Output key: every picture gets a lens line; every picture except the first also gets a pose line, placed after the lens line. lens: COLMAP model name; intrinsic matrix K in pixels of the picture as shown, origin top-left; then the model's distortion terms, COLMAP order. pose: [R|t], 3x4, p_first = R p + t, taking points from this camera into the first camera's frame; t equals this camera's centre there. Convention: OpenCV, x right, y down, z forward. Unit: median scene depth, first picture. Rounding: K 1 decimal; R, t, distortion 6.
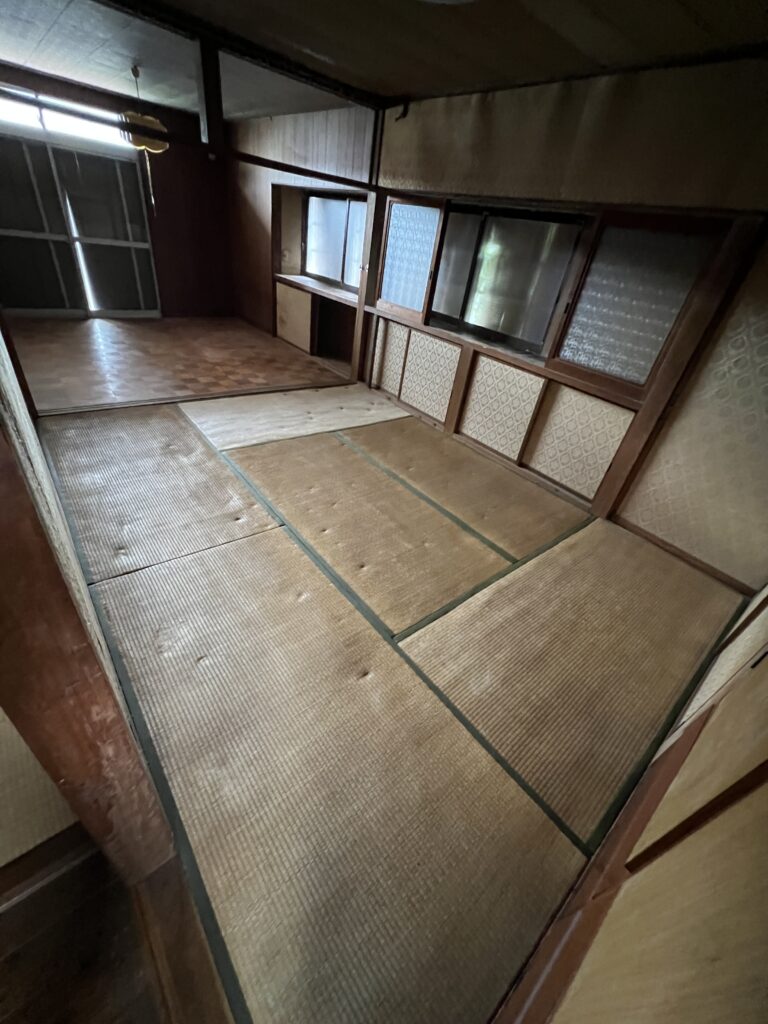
lens RADIAL K [[410.6, 0, 381.4], [0, 410.6, 511.5], [0, 0, 1]] dist [-0.001619, -0.000432]
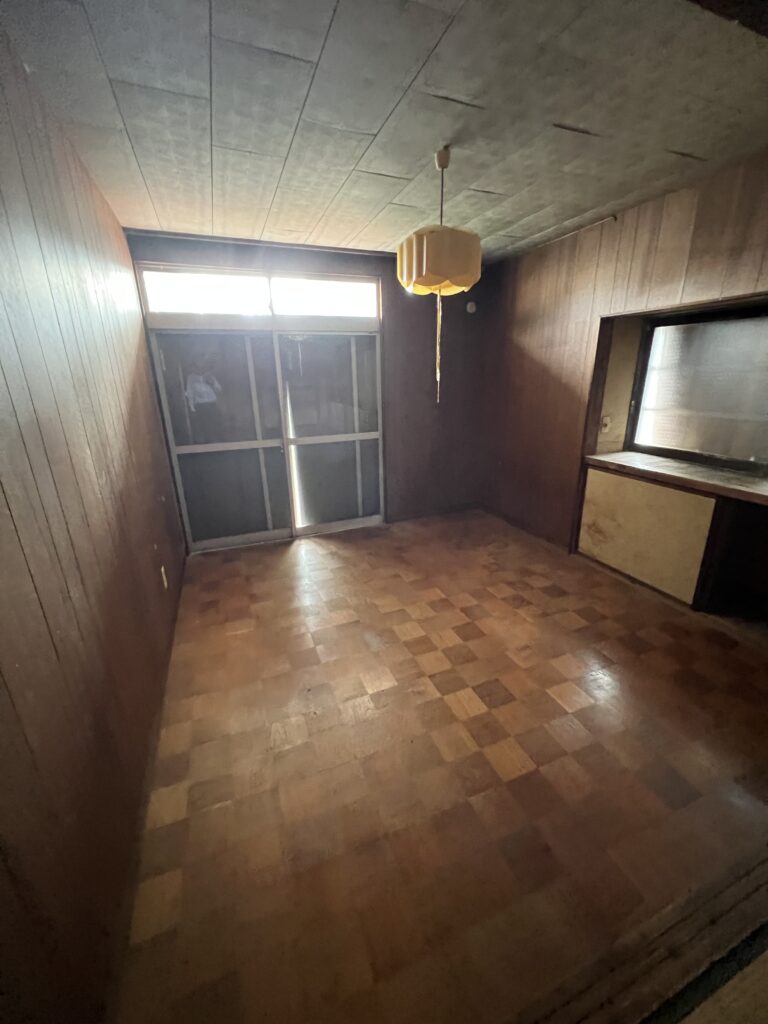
lens RADIAL K [[410.6, 0, 388.8], [0, 410.6, 514.2], [0, 0, 1]] dist [-0.001619, -0.000432]
pose [[0.940245, -0.050871, -0.336677, -0.326494], [-0.049778, 0.957618, -0.283709, -0.324949], [0.336840, 0.283515, 0.897863, 0.418534]]
